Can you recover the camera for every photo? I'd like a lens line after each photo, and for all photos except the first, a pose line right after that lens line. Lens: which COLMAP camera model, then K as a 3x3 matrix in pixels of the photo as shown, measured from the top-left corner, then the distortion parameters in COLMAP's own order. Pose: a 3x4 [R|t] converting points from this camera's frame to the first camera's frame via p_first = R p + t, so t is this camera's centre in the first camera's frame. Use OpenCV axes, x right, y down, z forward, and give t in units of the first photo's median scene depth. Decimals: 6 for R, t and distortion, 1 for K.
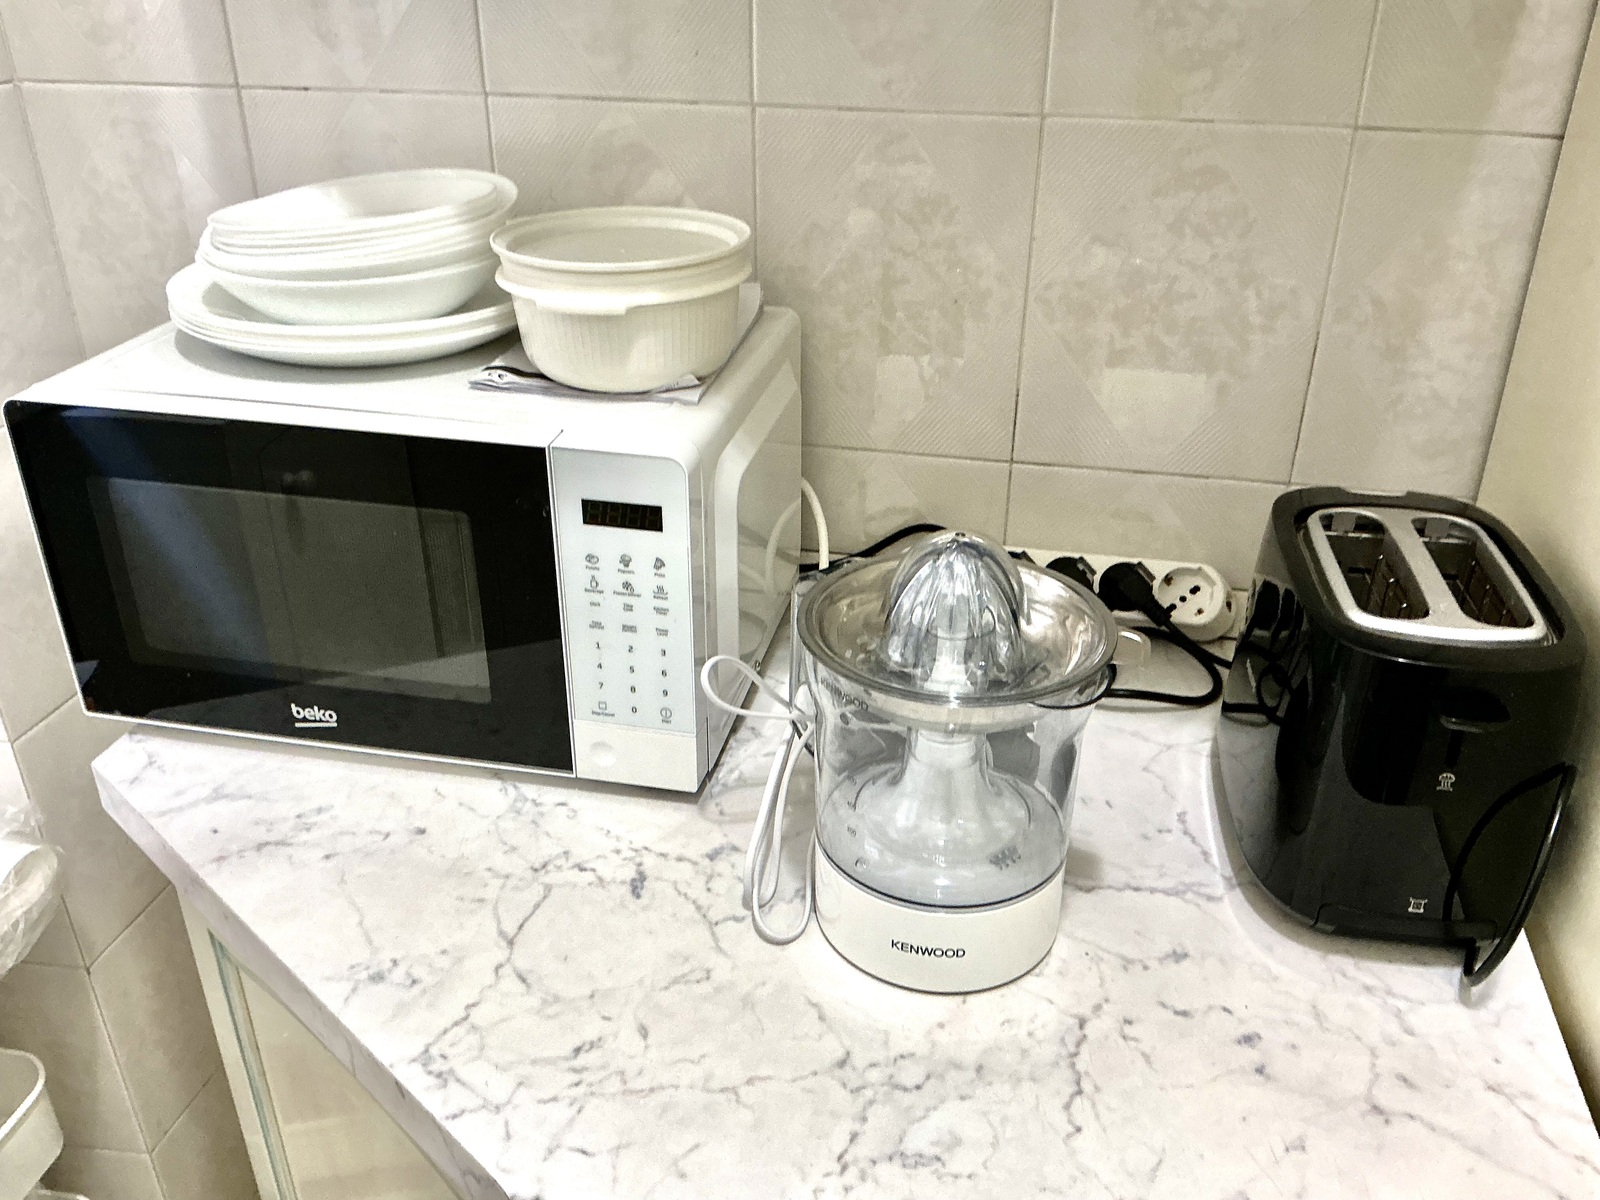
lens RADIAL K [[1328.8, 0, 802.1], [0, 1328.8, 593.5], [0, 0, 1]] dist [0.171759, -0.379130]
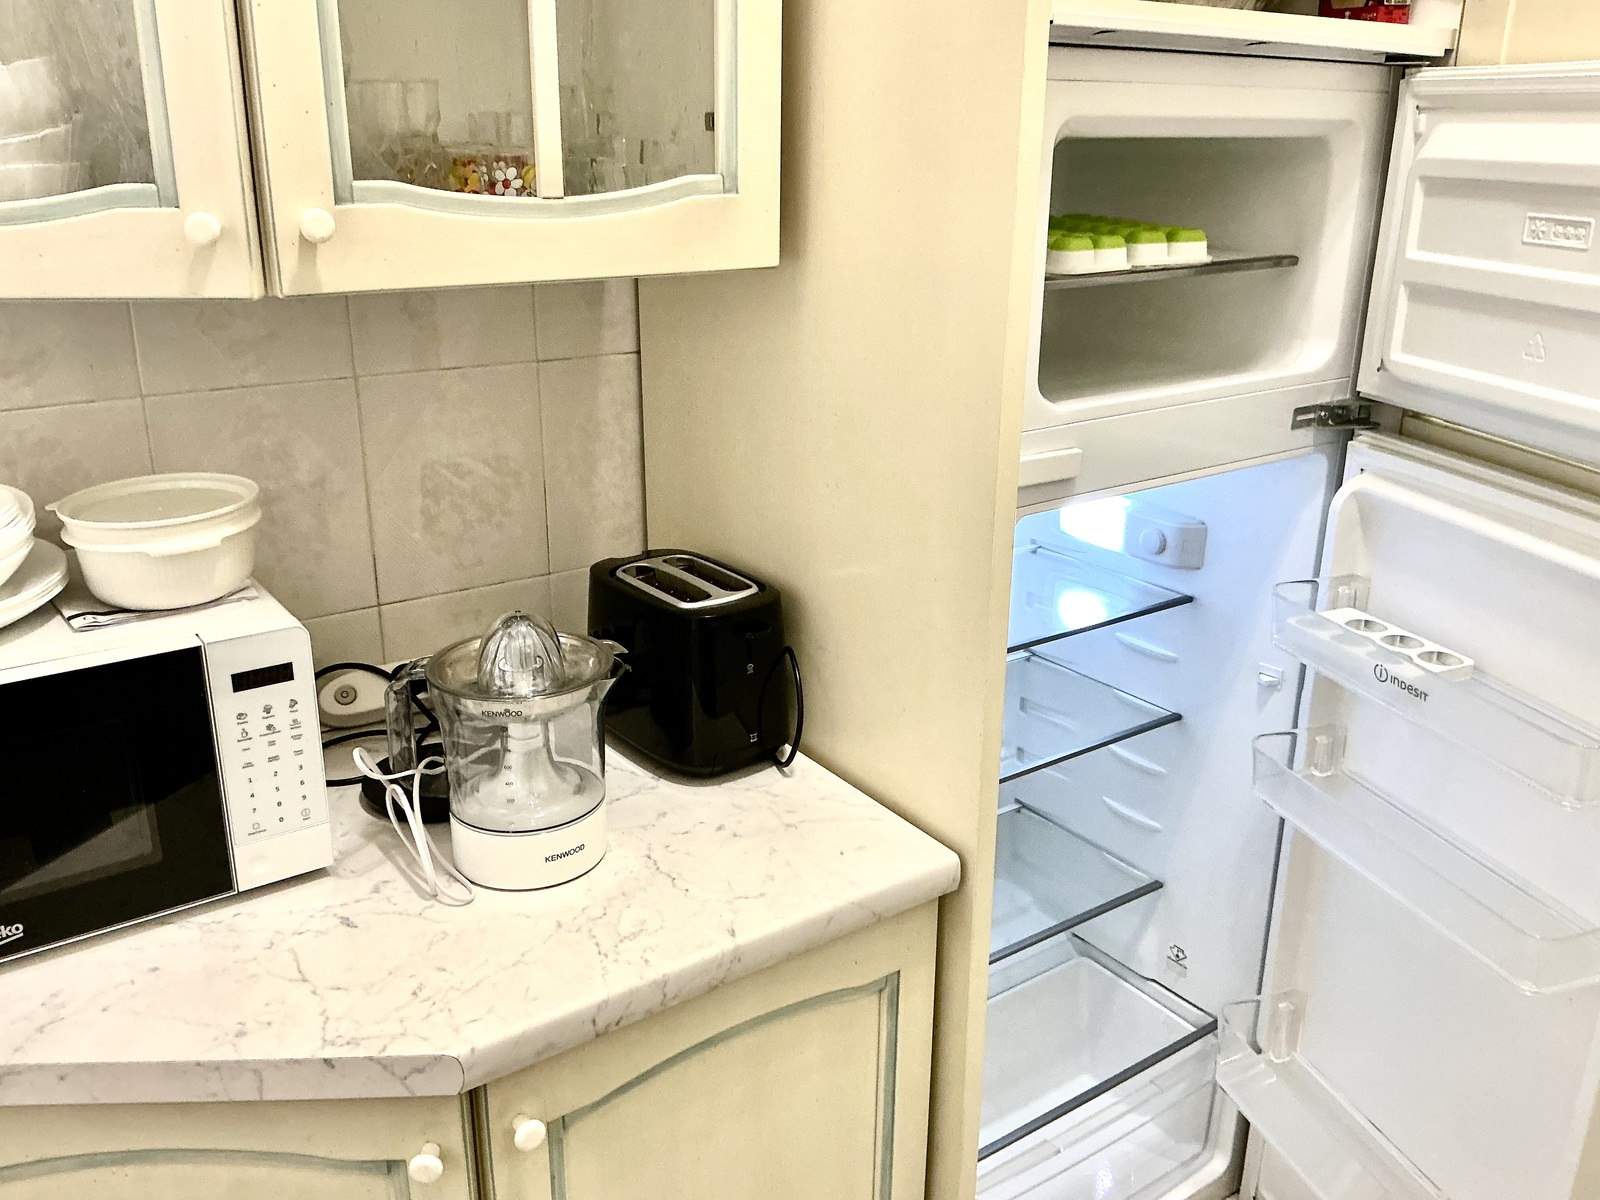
lens RADIAL K [[1328.8, 0, 802.1], [0, 1328.8, 593.5], [0, 0, 1]] dist [0.171759, -0.379130]
pose [[0.670513, -0.243313, 0.700864, -0.716577], [0.333324, 0.942775, 0.008406, 0.036094], [-0.662803, 0.227978, 0.713245, -0.423253]]
